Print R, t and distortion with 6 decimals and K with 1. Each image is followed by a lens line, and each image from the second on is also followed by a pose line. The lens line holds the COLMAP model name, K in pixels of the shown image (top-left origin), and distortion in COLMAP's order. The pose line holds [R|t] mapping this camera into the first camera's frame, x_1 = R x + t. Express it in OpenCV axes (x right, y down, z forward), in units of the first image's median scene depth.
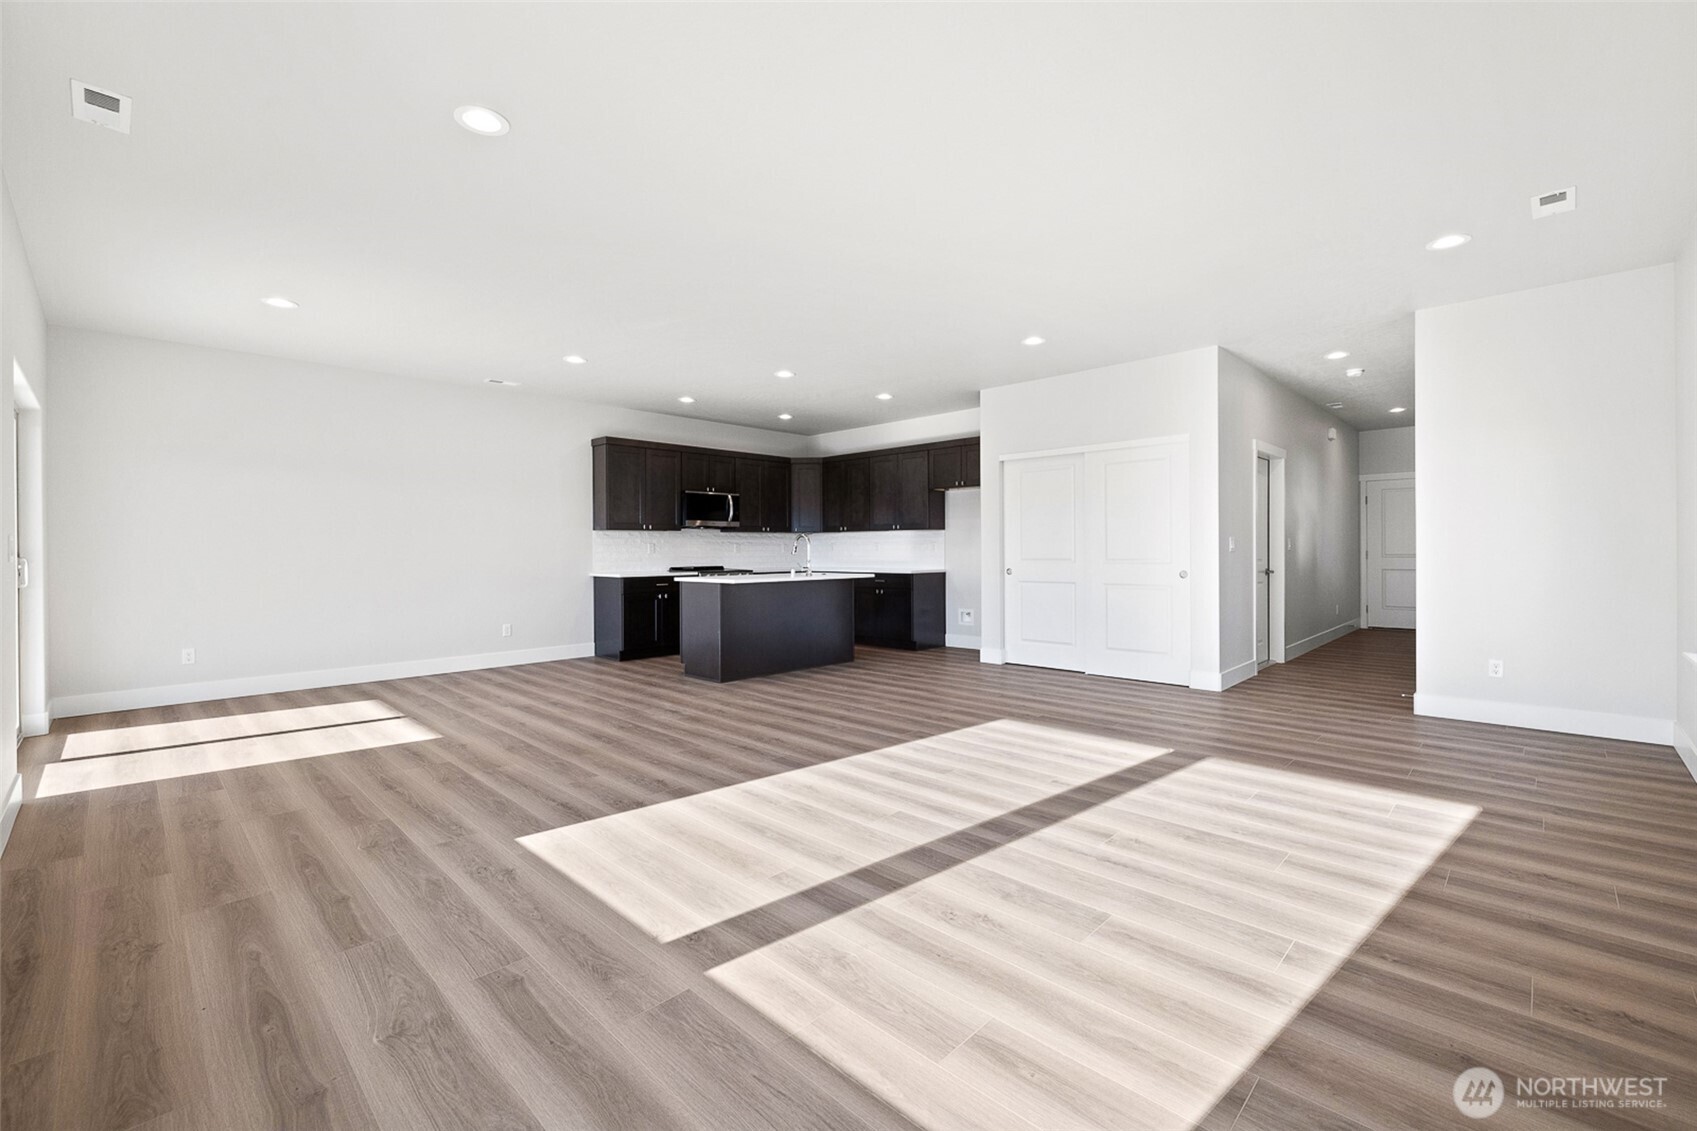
lens RADIAL K [[717.2, 0, 843.4], [0, 717.2, 555.4], [0, 0, 1]] dist [0.010520, -0.001956]
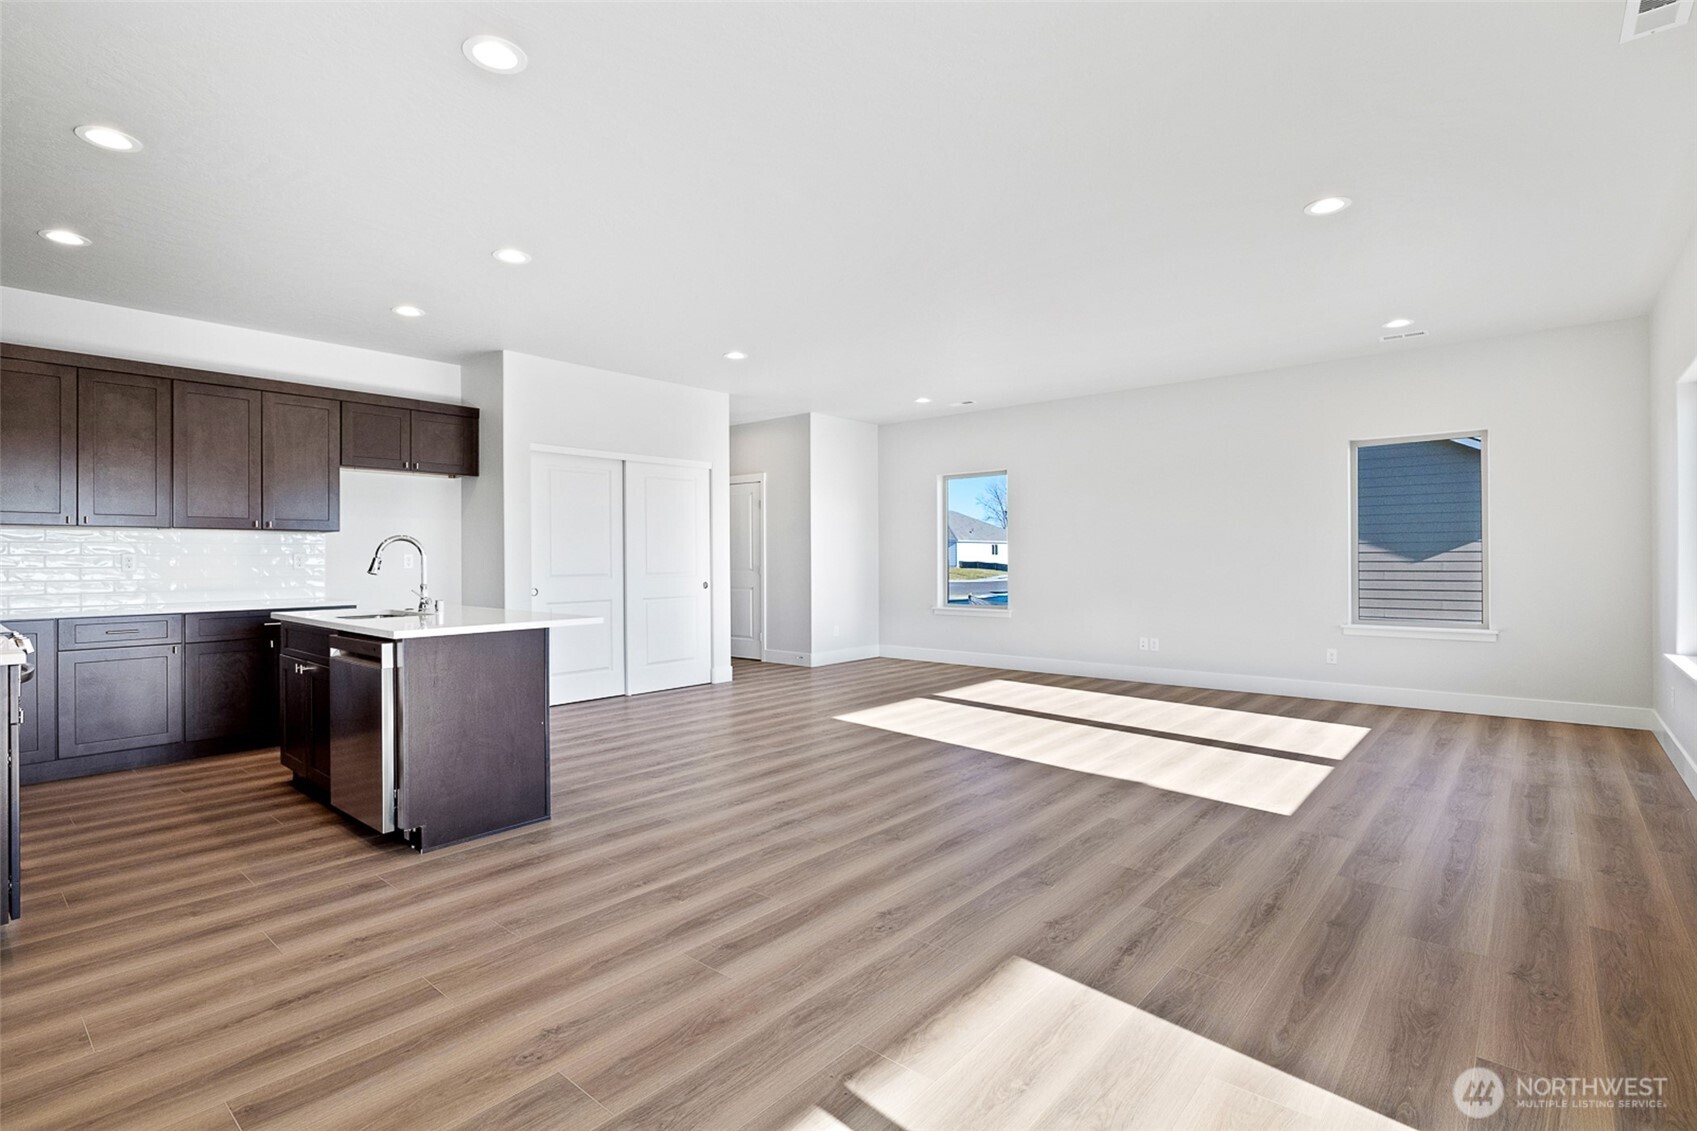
lens RADIAL K [[797.9, 0, 855.2], [0, 797.9, 560.3], [0, 0, 1]] dist [-0.000342, 0.000661]
pose [[-0.070742, 0.003374, 0.997489, -0.612568], [0.014637, 0.999890, -0.002344, -0.004962], [-0.997387, 0.014434, -0.070783, 0.651571]]
